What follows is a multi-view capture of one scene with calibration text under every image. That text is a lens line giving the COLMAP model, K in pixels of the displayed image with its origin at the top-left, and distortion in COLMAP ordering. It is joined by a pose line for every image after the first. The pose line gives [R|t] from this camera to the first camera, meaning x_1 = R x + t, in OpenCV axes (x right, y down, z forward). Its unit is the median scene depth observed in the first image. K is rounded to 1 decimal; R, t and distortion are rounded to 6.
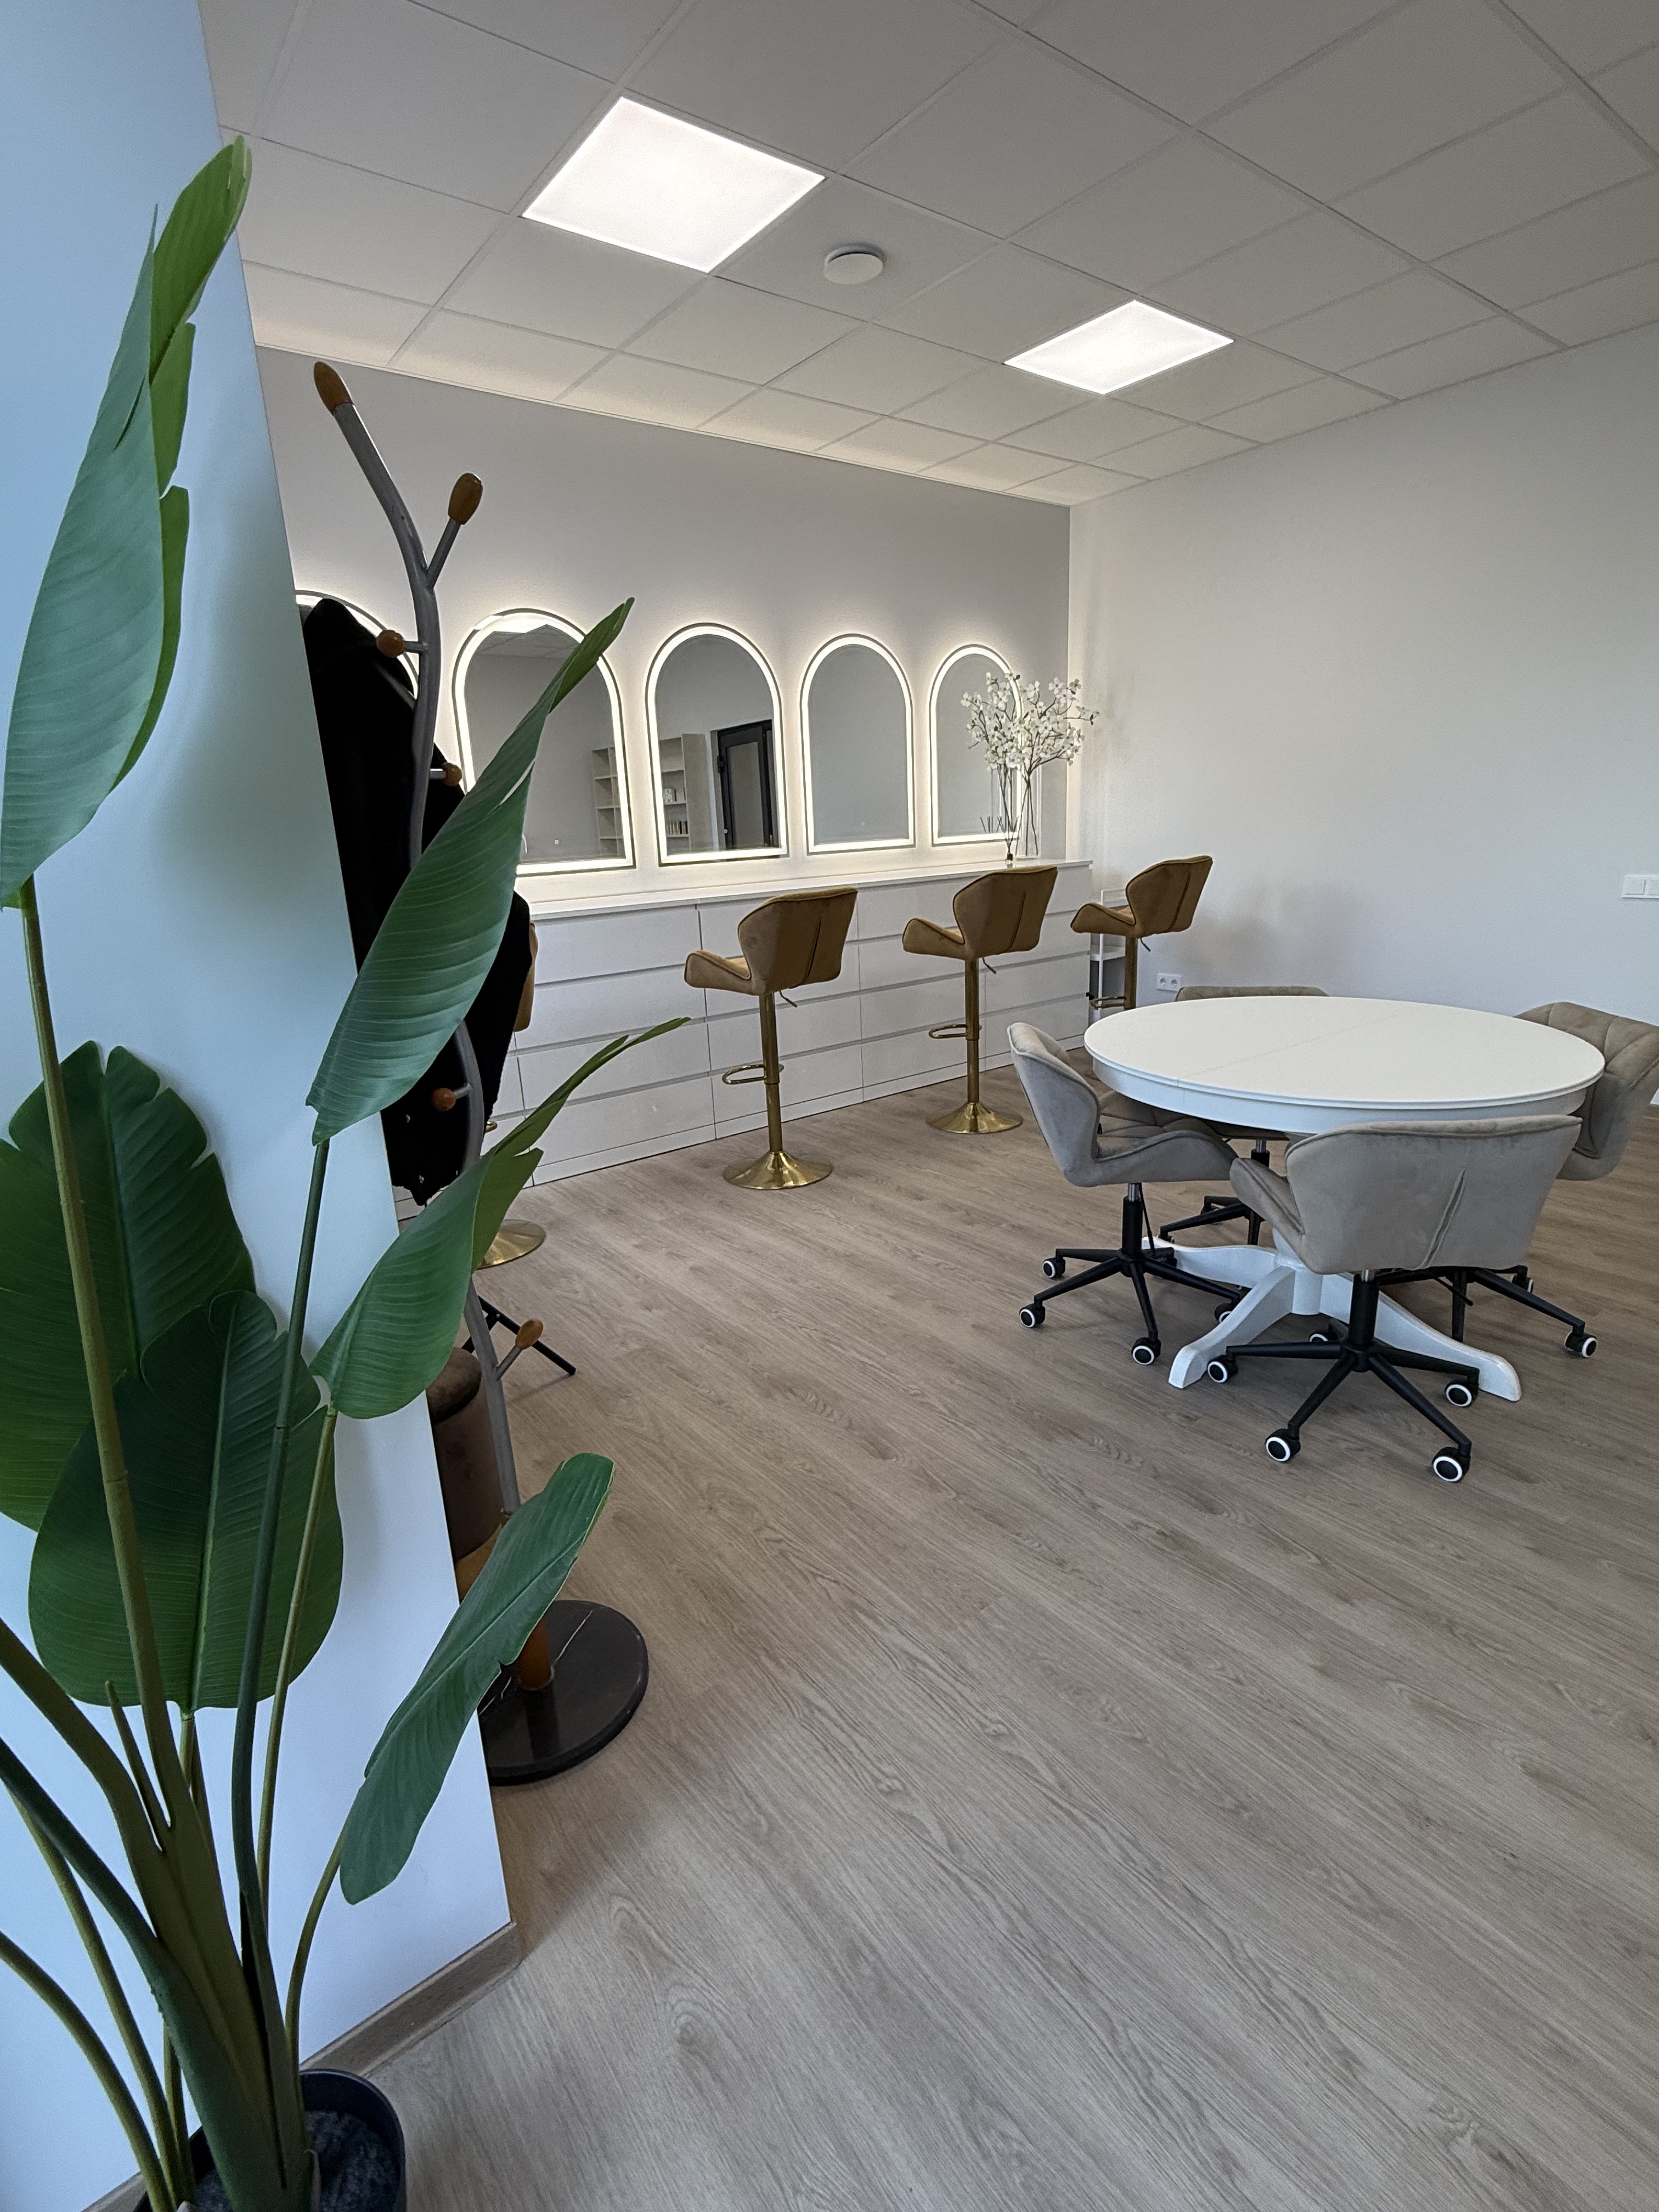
lens RADIAL K [[1047.4, 0, 838.8], [0, 1047.4, 1108.9], [0, 0, 1]] dist [0.000744, -0.000055]
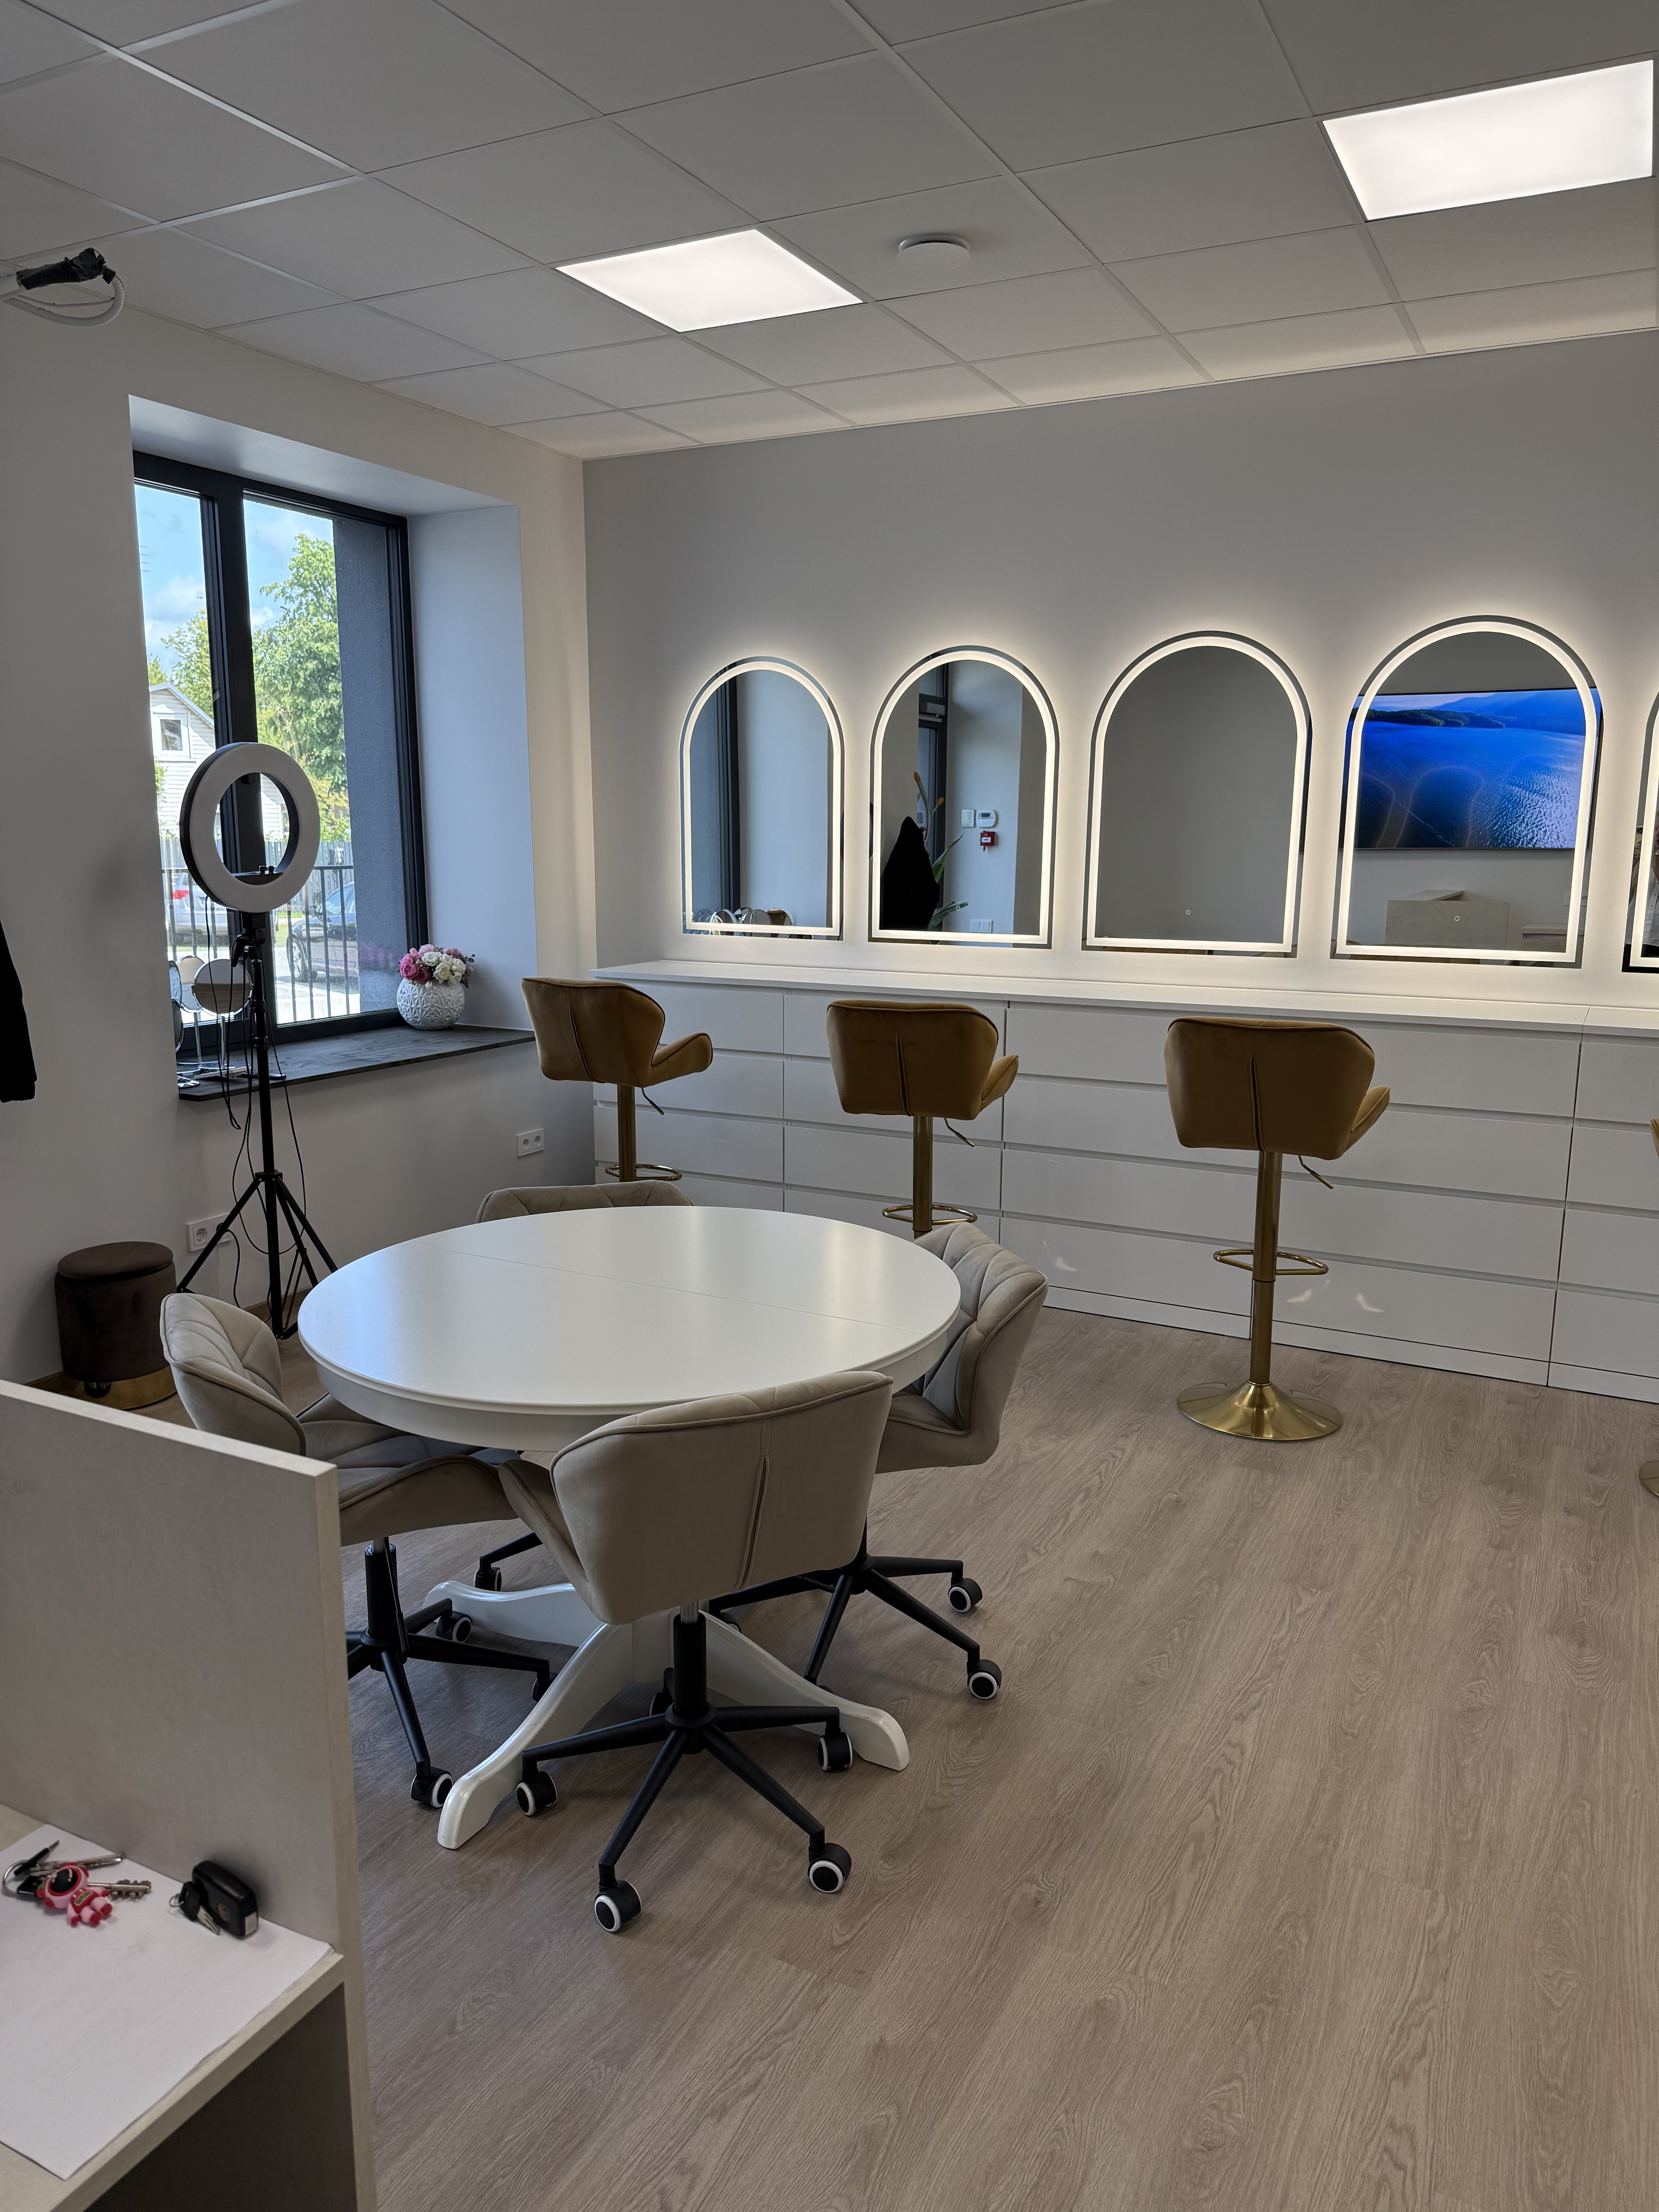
lens RADIAL K [[1546.1, 0, 833.3], [0, 1546.1, 1112.3], [0, 0, 1]] dist [-0.003803, -0.013532]
pose [[0.414332, 0.220965, -0.882895, 0.822884], [-0.277442, 0.954573, 0.108704, -0.194053], [0.866807, 0.199912, 0.456816, 0.362260]]
